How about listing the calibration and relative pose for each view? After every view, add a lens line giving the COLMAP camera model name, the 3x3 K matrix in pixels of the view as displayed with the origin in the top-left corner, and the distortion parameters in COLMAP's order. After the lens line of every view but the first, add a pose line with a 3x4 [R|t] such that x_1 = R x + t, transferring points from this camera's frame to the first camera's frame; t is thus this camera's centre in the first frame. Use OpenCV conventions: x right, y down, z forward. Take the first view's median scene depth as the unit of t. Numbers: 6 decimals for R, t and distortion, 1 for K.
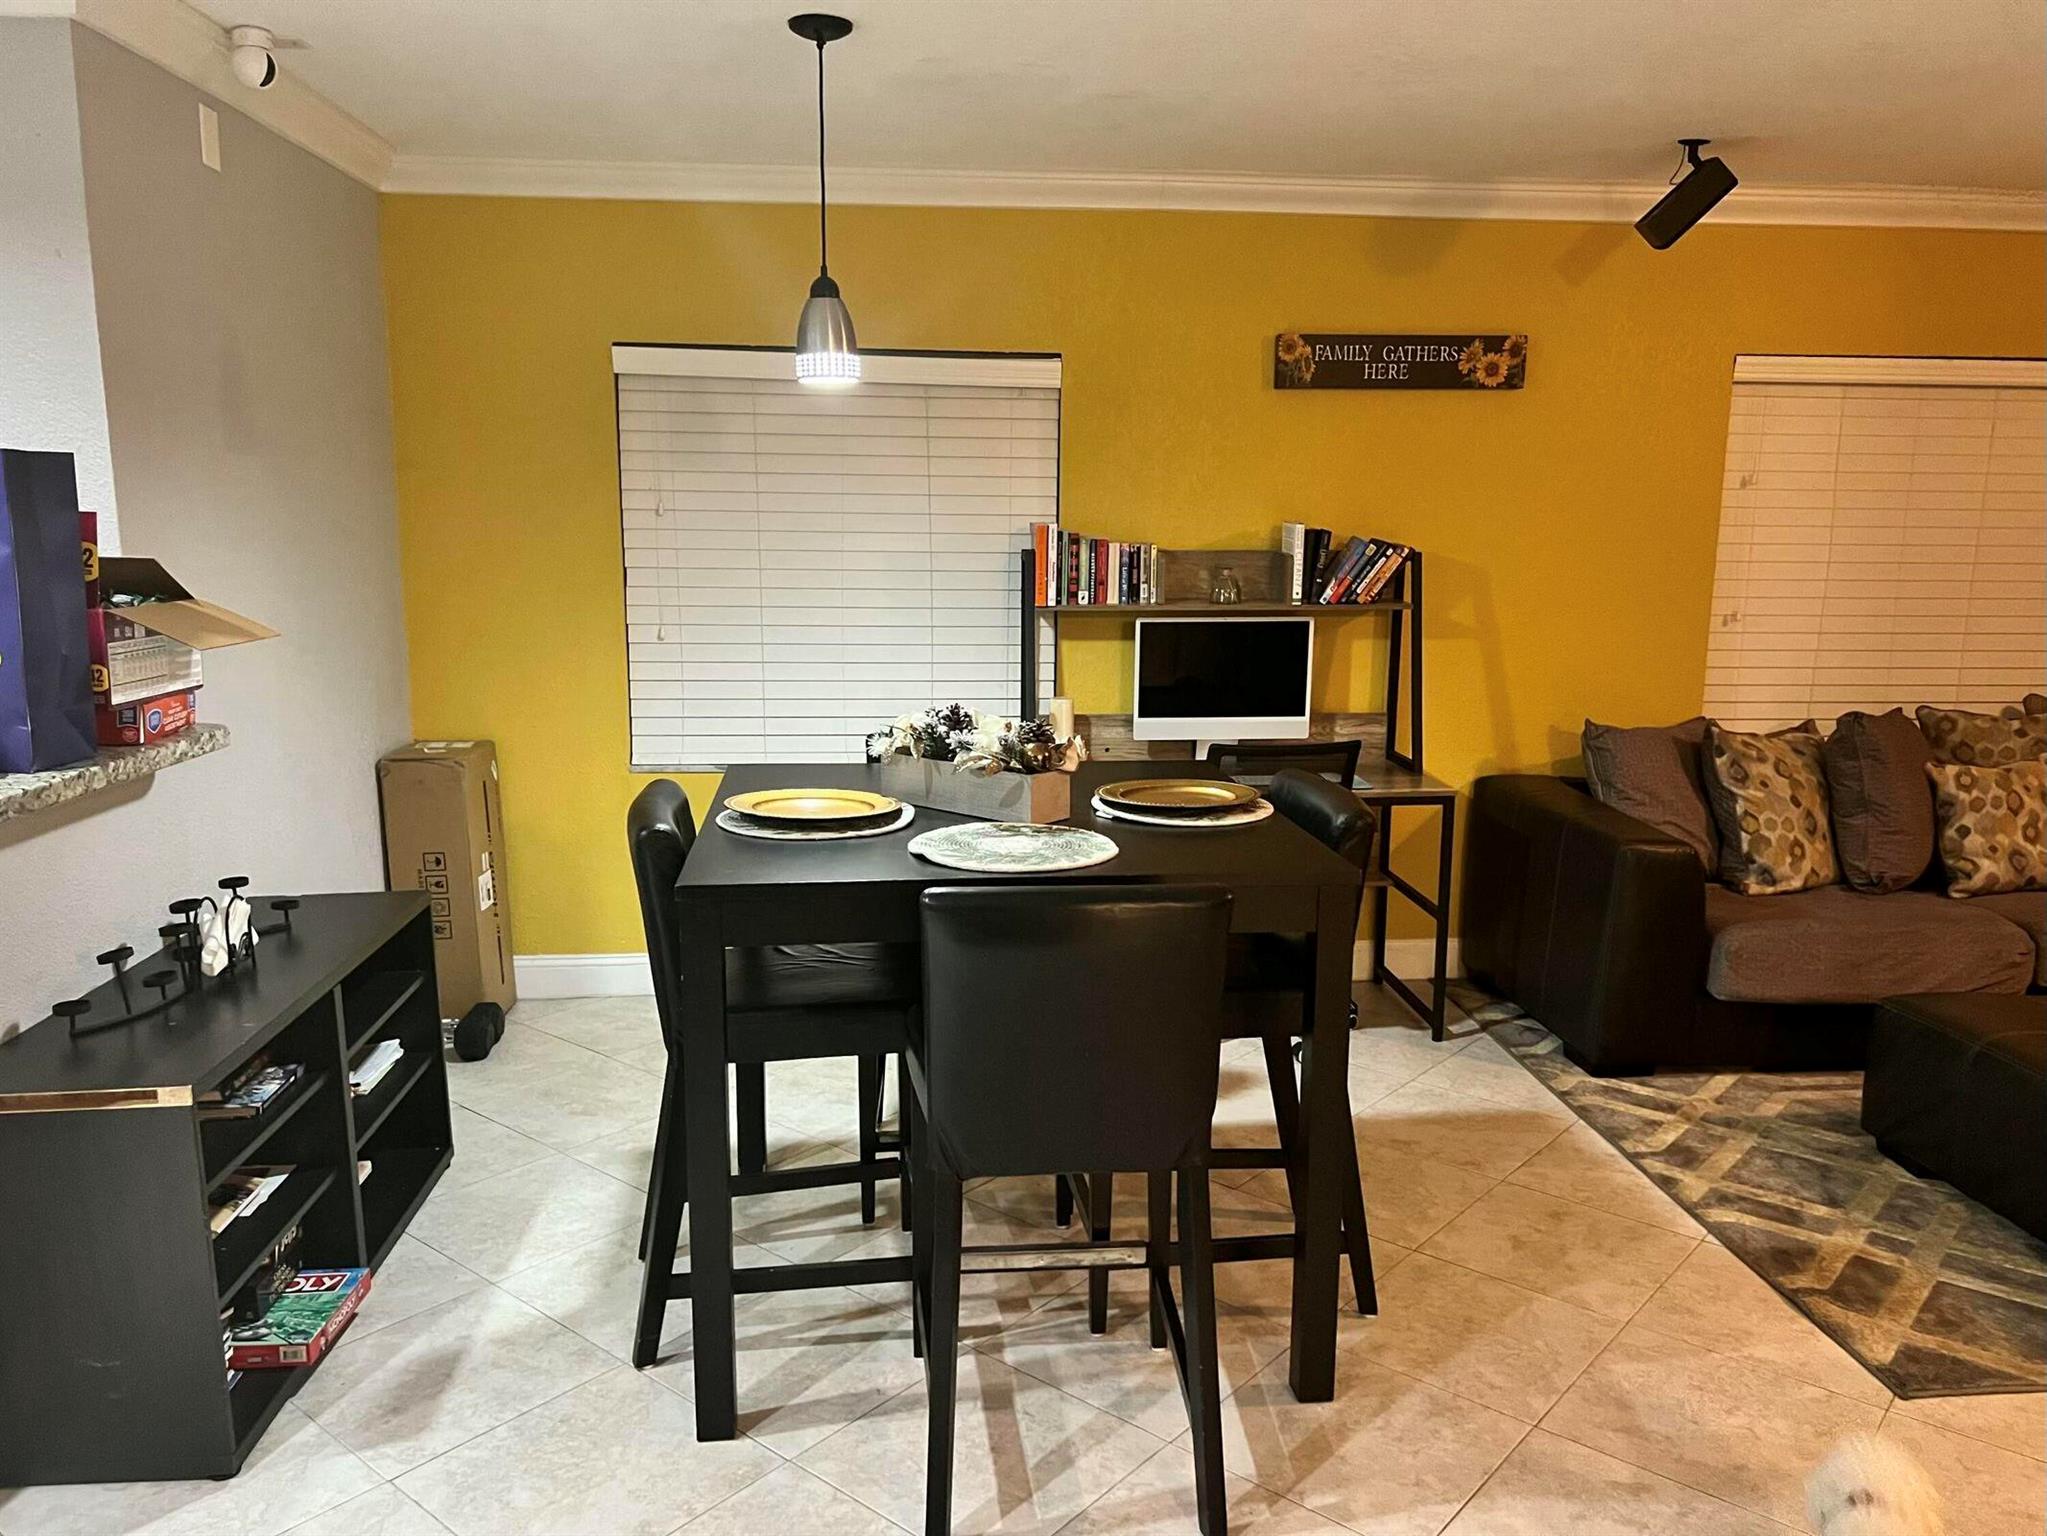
lens RADIAL K [[1536.3, 0, 1025.9], [0, 1536.3, 775.7], [0, 0, 1]] dist [0.034633, -0.036223]
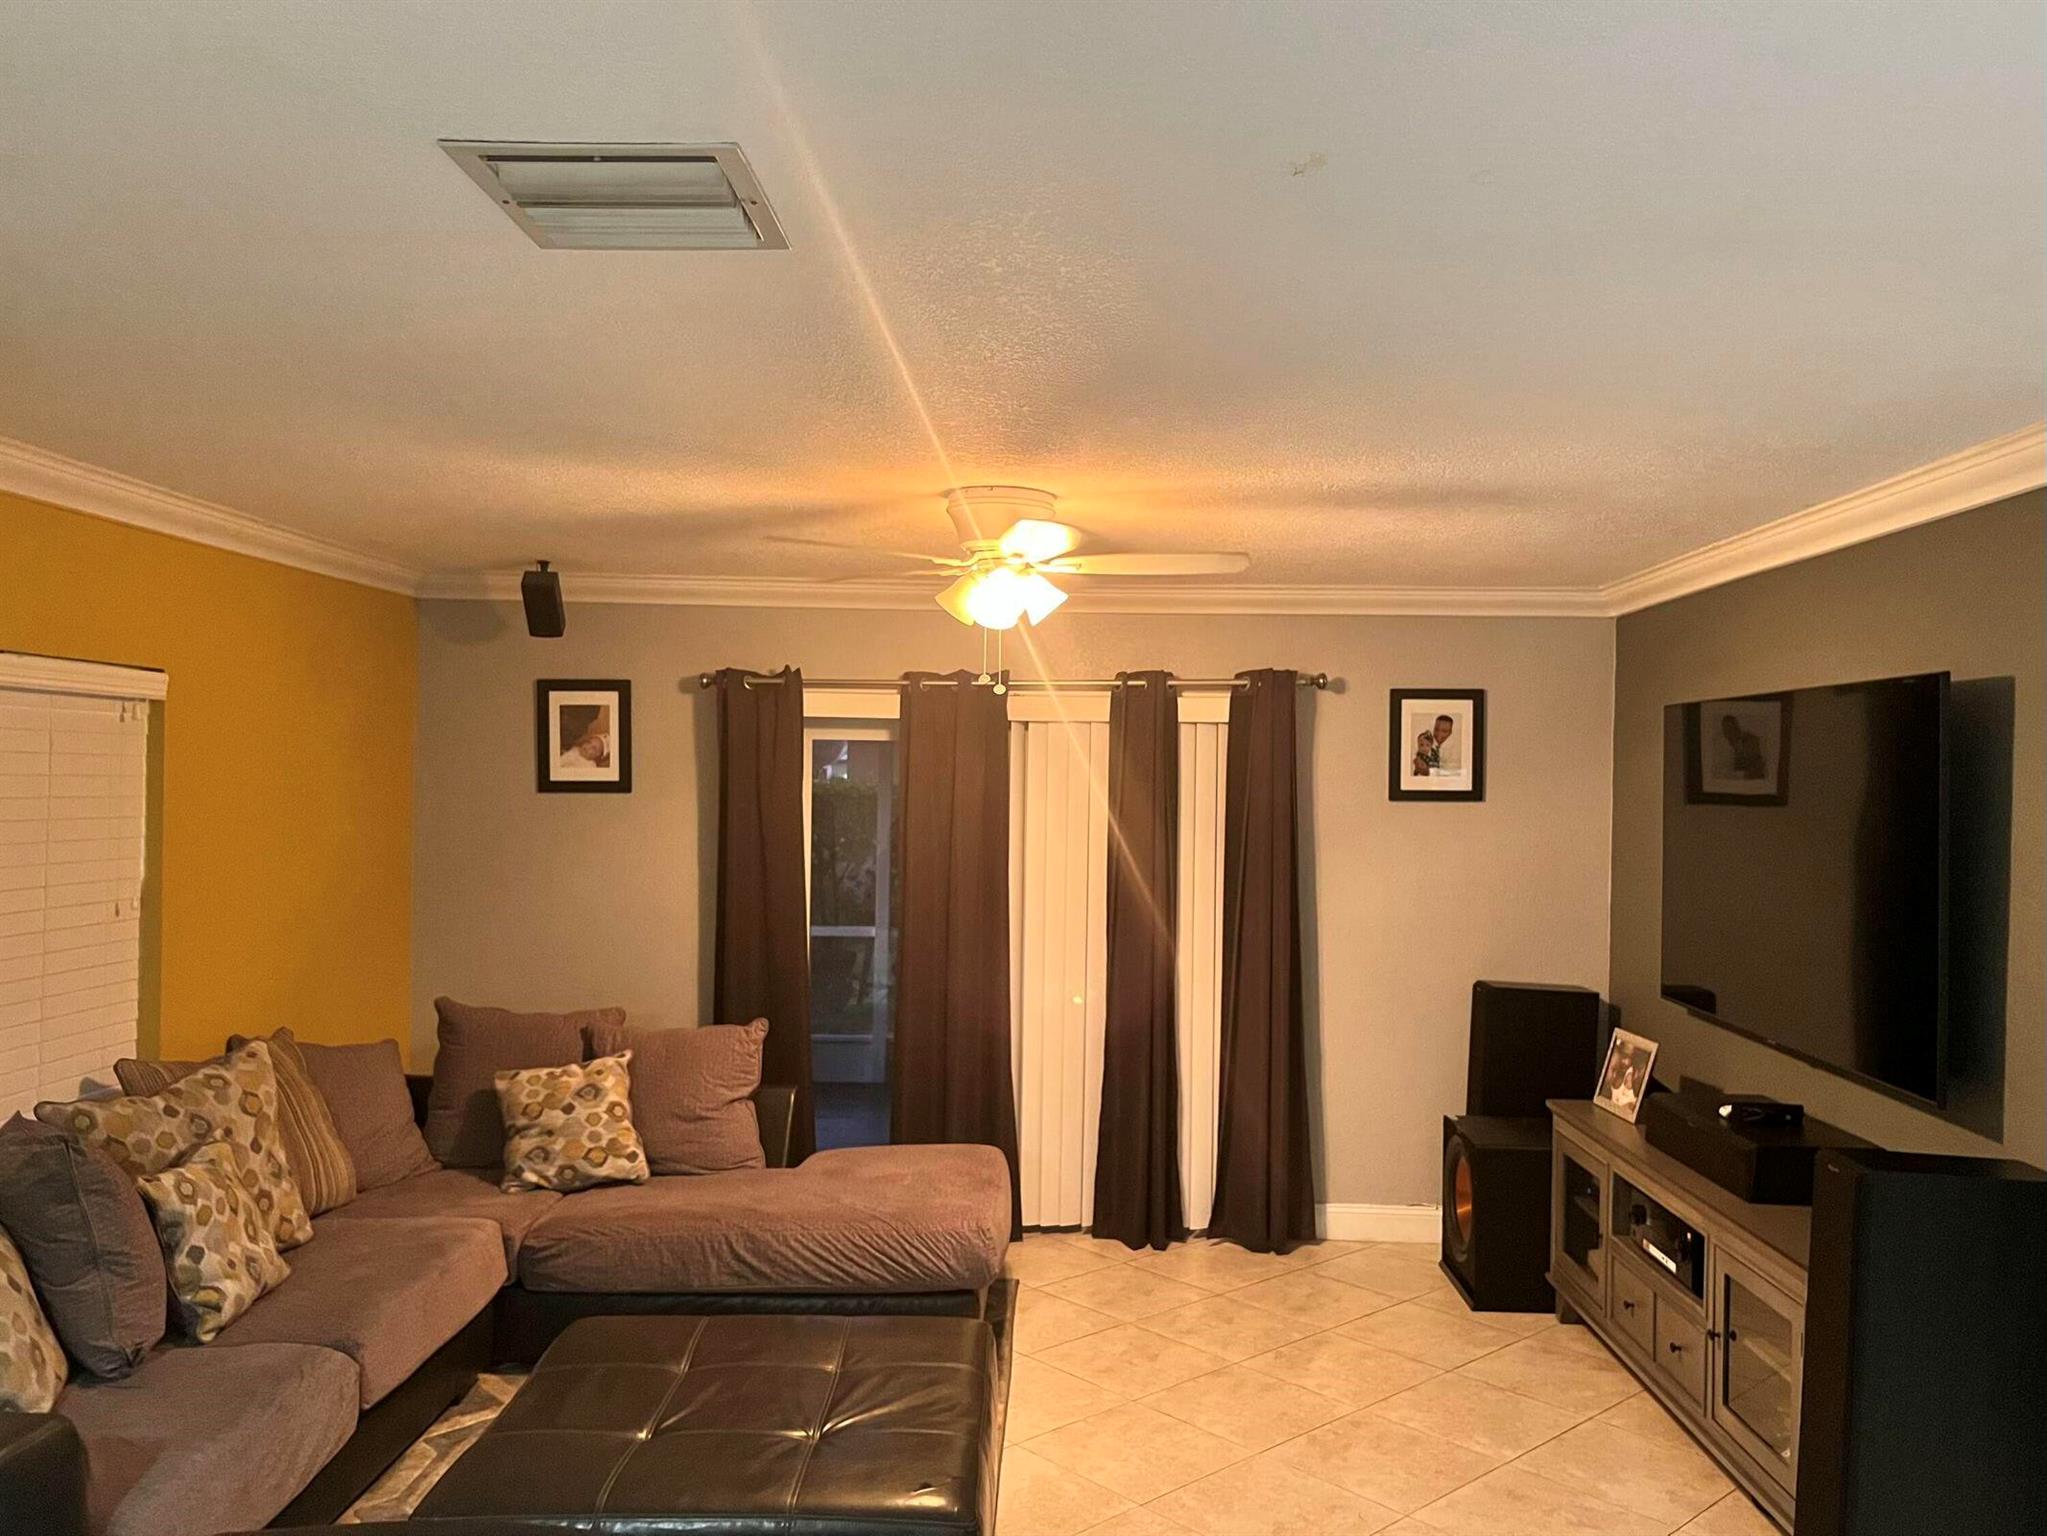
lens RADIAL K [[1536.3, 0, 1021.8], [0, 1536.3, 766.6], [0, 0, 1]] dist [0.034633, -0.036223]
pose [[0.115829, 0.004295, 0.993260, -0.131807], [0.164294, 0.986133, -0.023423, -0.121519], [-0.979587, 0.165900, 0.113518, 0.455911]]
